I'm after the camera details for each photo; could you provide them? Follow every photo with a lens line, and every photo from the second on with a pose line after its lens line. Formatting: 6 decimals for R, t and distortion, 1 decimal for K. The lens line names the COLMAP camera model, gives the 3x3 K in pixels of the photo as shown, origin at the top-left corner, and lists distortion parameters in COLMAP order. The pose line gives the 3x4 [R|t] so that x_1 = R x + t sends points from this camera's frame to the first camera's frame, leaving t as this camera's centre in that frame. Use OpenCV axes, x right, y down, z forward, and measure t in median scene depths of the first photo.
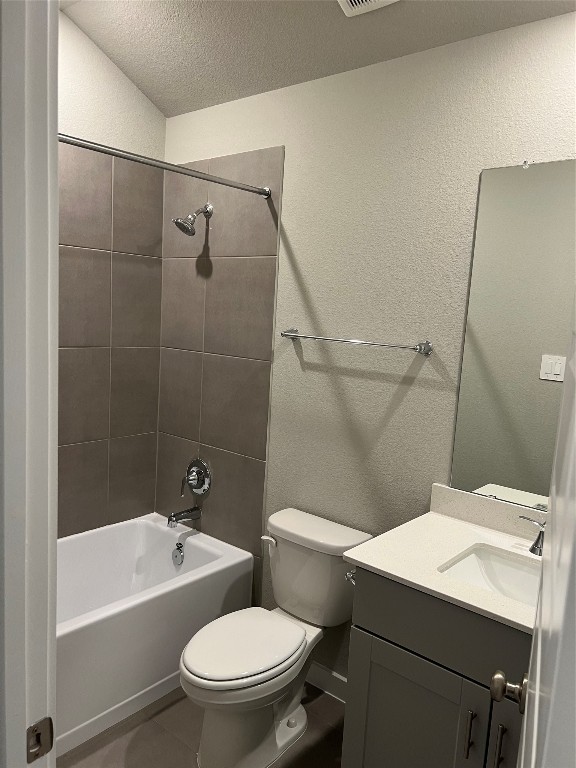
lens RADIAL K [[574.3, 0, 289.0], [0, 574.3, 386.8], [0, 0, 1]] dist [0.032327, -0.034333]
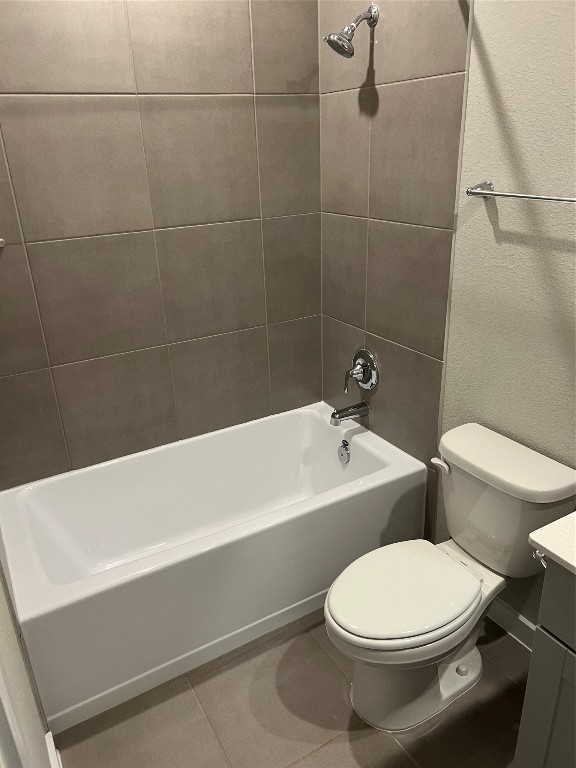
lens RADIAL K [[574.3, 0, 285.2], [0, 574.3, 382.0], [0, 0, 1]] dist [0.032327, -0.034333]
pose [[0.936474, 0.044390, -0.347917, 0.032163], [0.047392, 0.966847, 0.250921, -0.050387], [0.347521, -0.251469, 0.903323, 0.199359]]
